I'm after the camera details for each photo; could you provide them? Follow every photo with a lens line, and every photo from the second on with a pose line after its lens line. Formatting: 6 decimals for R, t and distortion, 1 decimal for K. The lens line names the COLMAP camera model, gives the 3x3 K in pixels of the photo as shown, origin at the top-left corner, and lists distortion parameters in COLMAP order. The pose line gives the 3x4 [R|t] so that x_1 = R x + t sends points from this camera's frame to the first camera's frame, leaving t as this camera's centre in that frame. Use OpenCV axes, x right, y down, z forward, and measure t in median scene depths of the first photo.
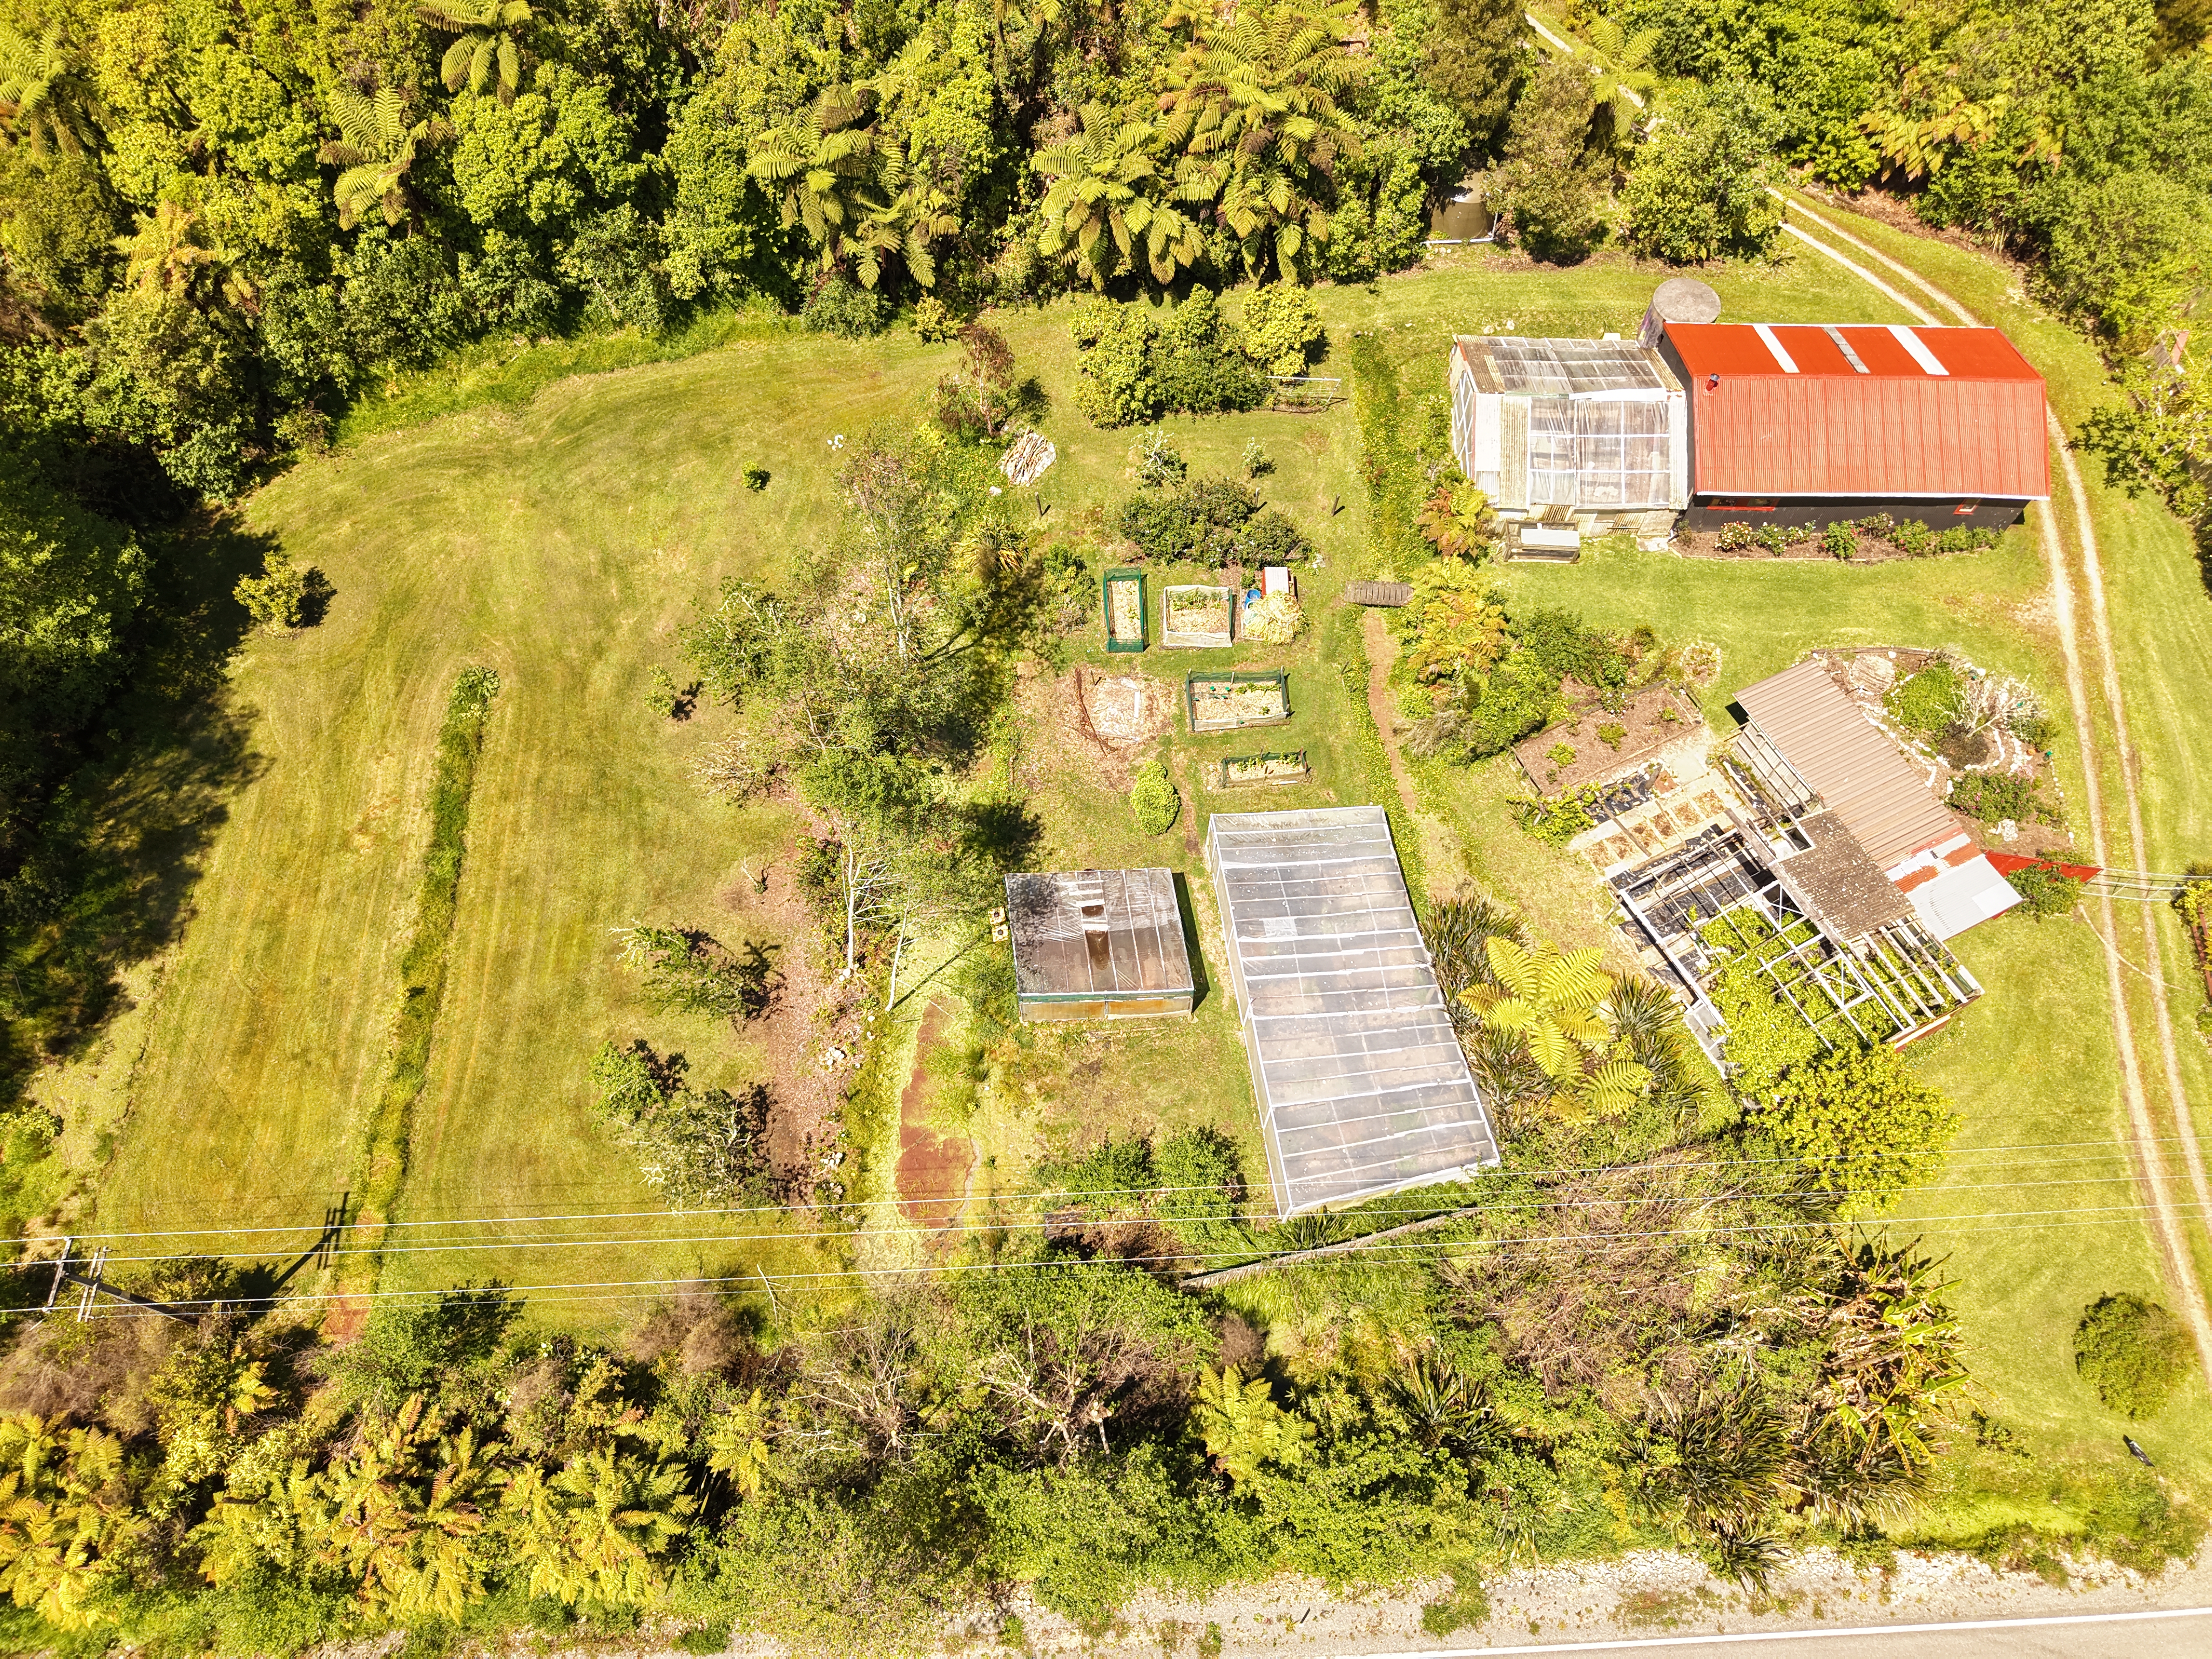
lens RADIAL K [[1484.2, 0, 1106.0], [0, 1484.2, 829.5], [0, 0, 1]] dist [0.007819, -0.003636]
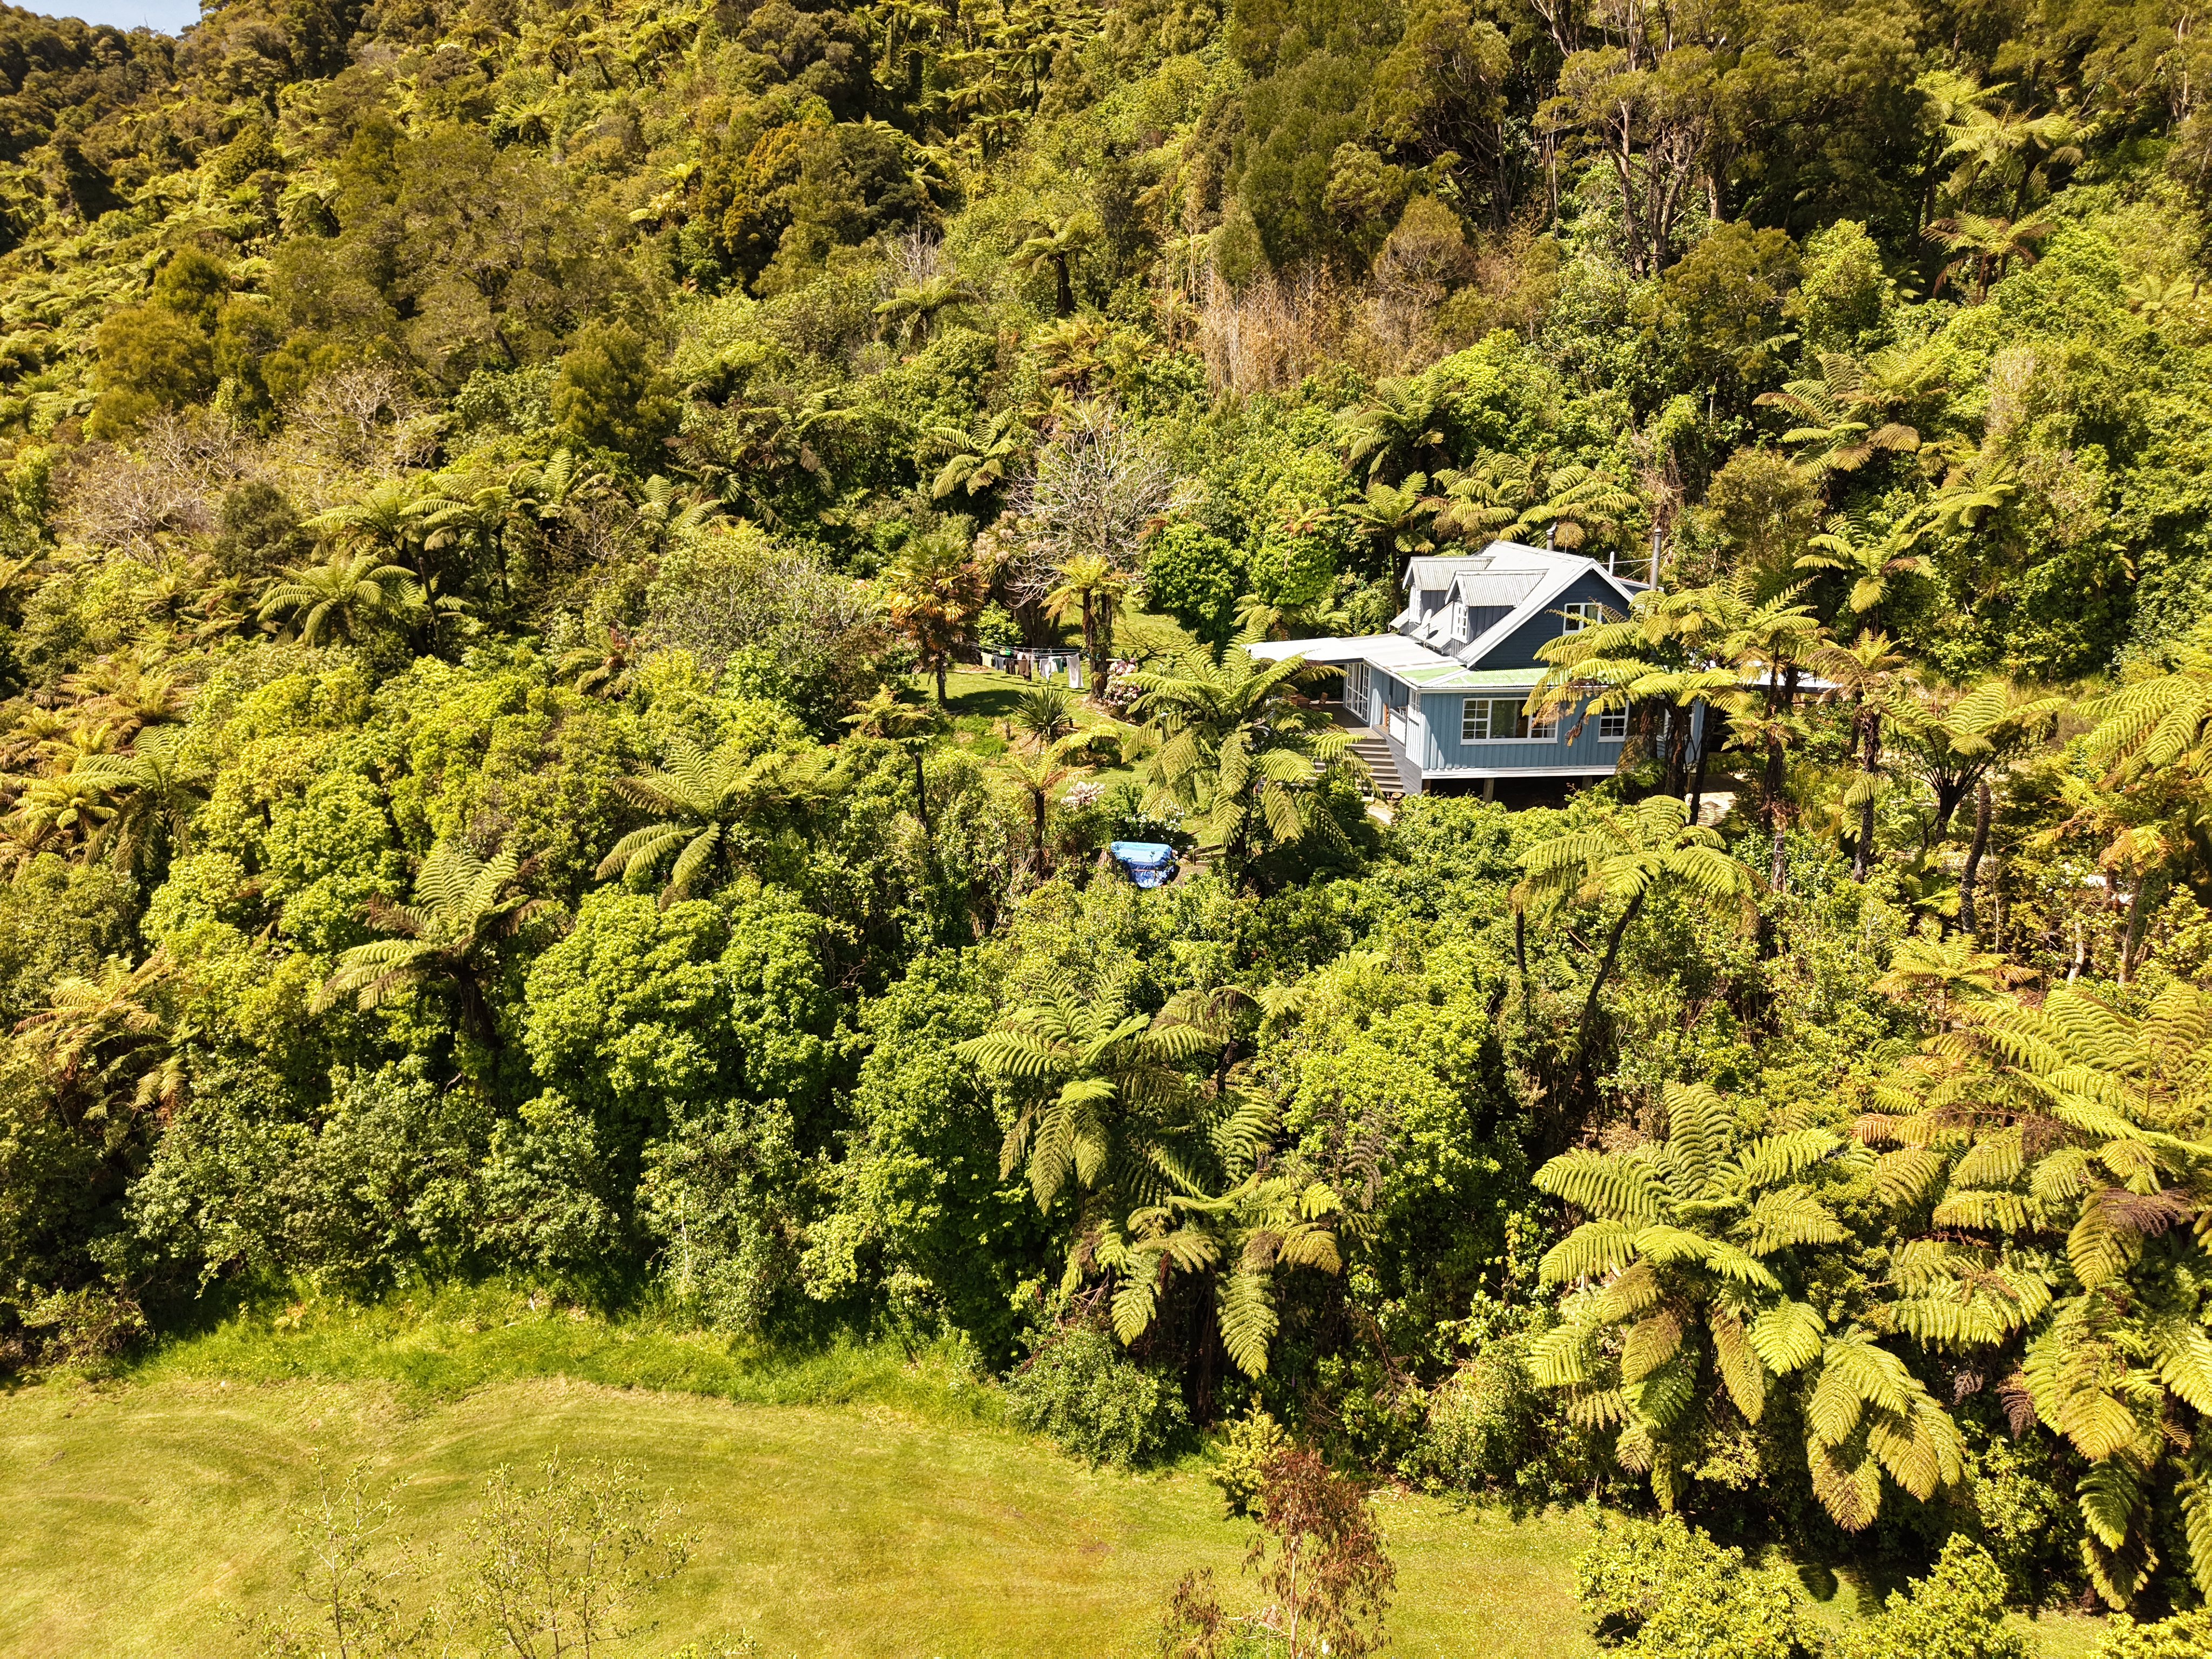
lens RADIAL K [[1484.2, 0, 1106.0], [0, 1484.2, 829.5], [0, 0, 1]] dist [0.007819, -0.003636]
pose [[0.905357, 0.092618, -0.414428, 0.008716], [-0.367993, 0.658144, -0.656831, -0.166712], [0.211919, 0.747173, 0.629939, 0.593361]]
